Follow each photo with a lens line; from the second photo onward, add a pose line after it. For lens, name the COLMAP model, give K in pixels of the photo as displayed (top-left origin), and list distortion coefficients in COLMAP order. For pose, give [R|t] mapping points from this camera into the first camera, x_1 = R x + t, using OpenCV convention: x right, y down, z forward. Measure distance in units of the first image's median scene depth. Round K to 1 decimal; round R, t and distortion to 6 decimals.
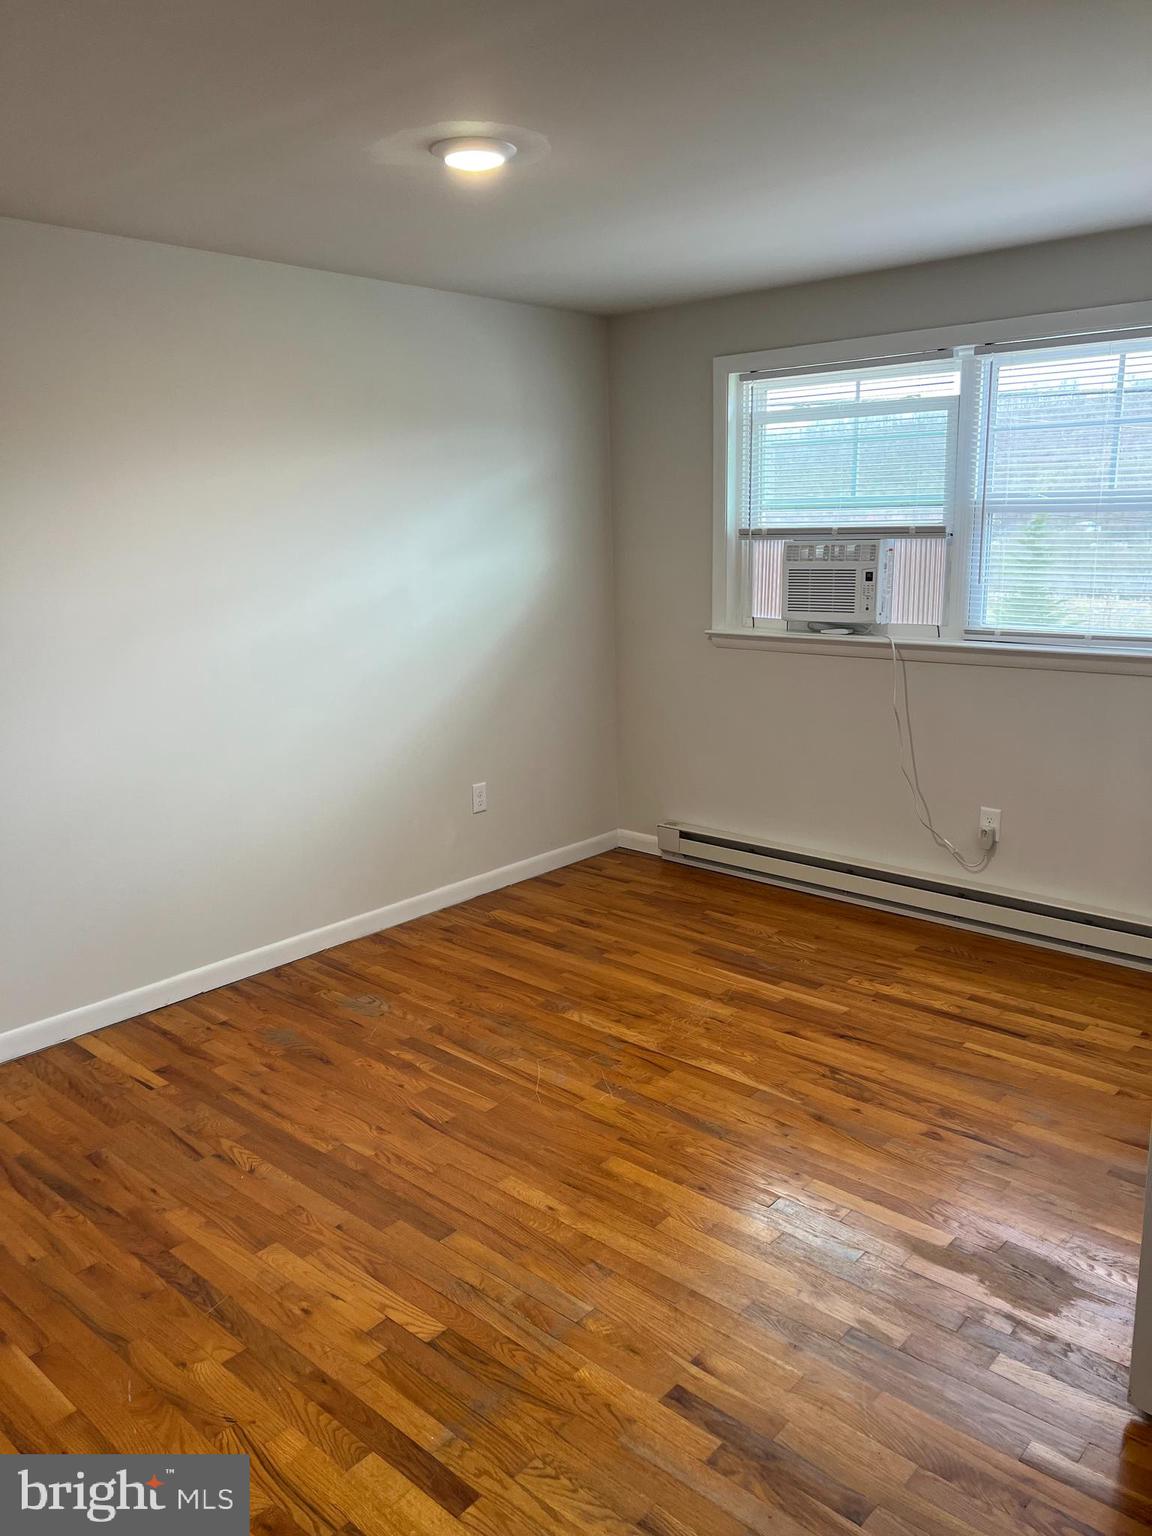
lens RADIAL K [[1153.4, 0, 576.0], [0, 1153.4, 768.0], [0, 0, 1]] dist [0.090633, -0.001090]
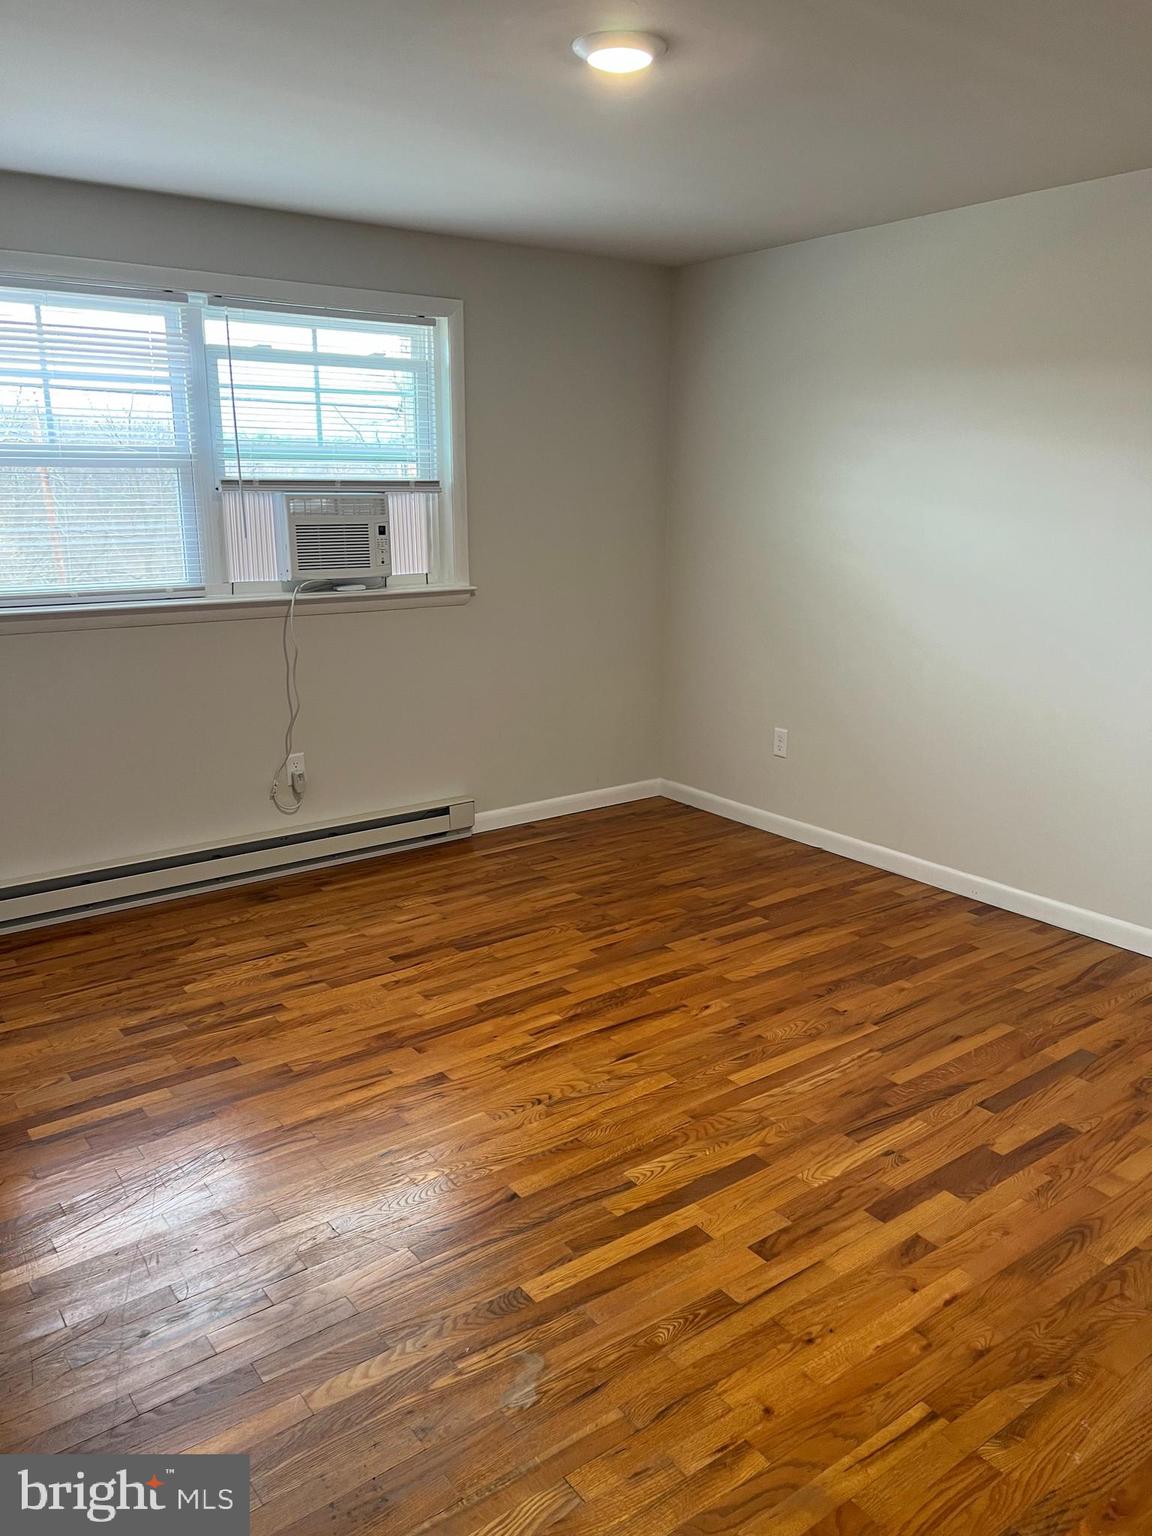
lens RADIAL K [[1161.5, 0, 577.1], [0, 1161.5, 750.8], [0, 0, 1]] dist [0.026870, -0.000311]
pose [[0.204441, -0.207801, 0.956568, -0.701736], [0.186246, 0.967615, 0.170395, -0.117197], [-0.960997, 0.143321, 0.236523, 0.611453]]
